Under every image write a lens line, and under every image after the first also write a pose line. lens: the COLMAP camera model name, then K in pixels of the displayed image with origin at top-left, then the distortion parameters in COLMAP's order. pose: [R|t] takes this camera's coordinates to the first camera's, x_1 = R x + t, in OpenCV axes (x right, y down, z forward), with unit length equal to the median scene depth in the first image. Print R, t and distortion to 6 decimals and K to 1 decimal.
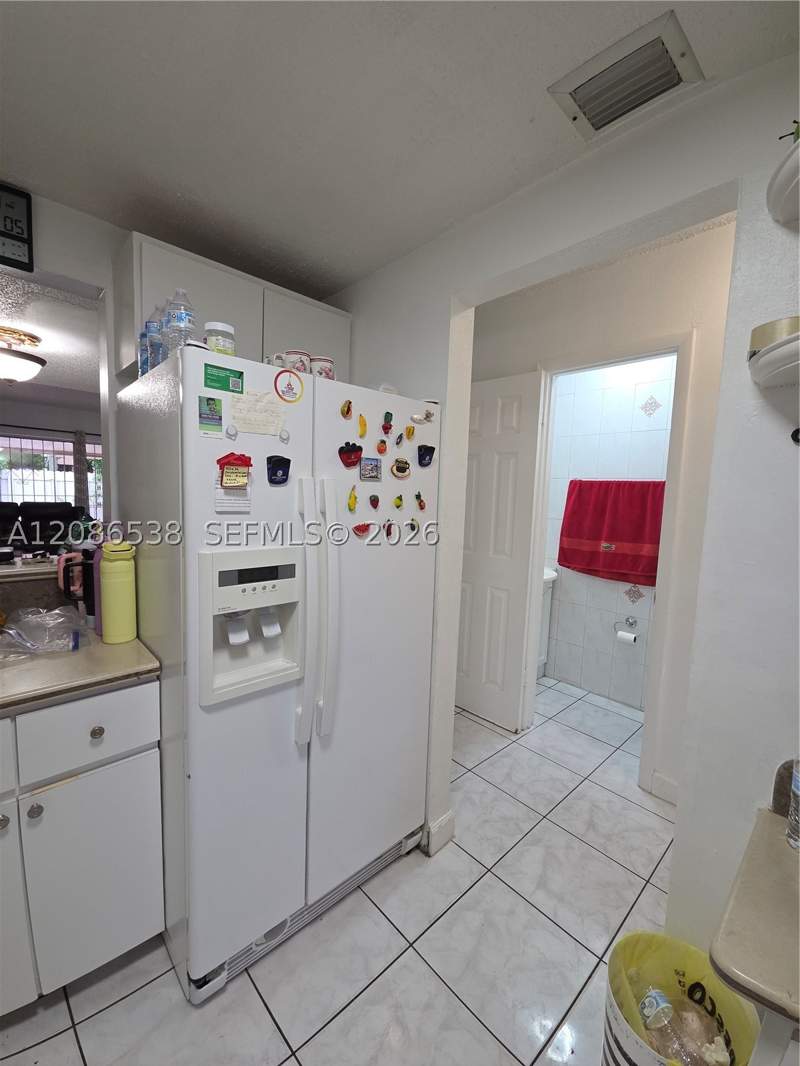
lens RADIAL K [[437.3, 0, 399.0], [0, 437.3, 535.6], [0, 0, 1]] dist [0.004645, -0.007986]
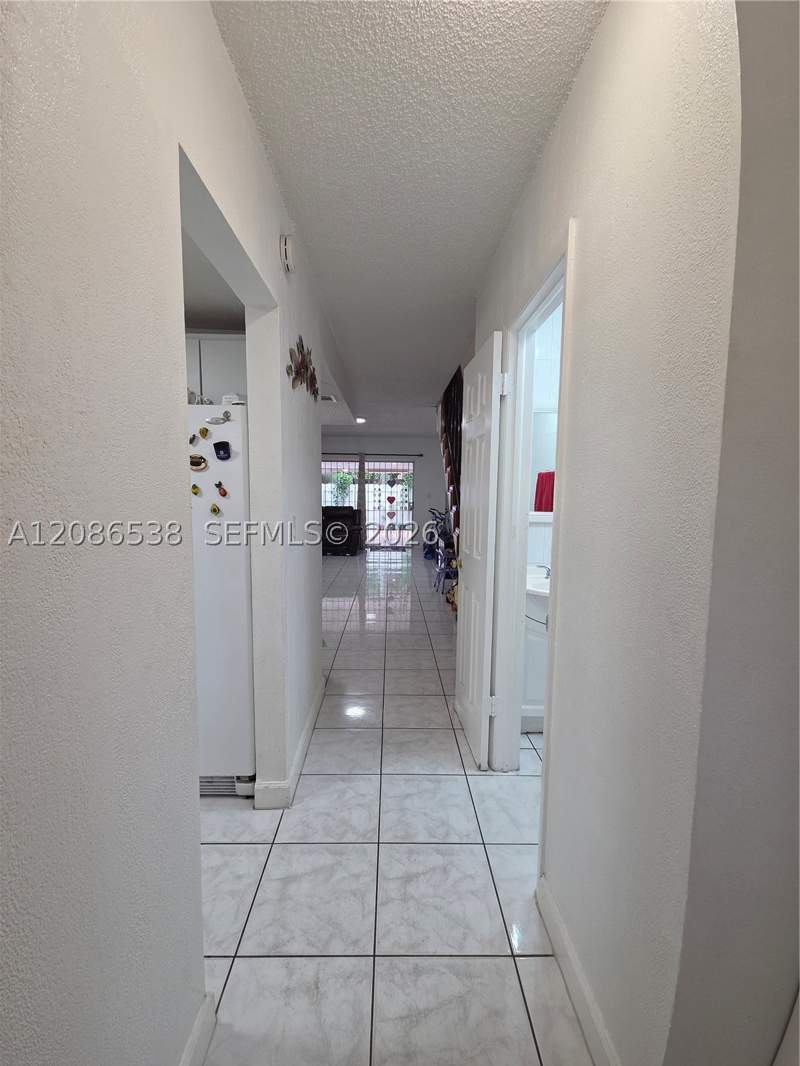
lens RADIAL K [[437.3, 0, 394.8], [0, 437.3, 536.8], [0, 0, 1]] dist [0.004645, -0.007986]
pose [[0.738970, 0.039240, -0.672595, 0.988566], [-0.048756, 0.998800, 0.004703, 0.017302], [0.671972, 0.029318, 0.739996, 0.367636]]
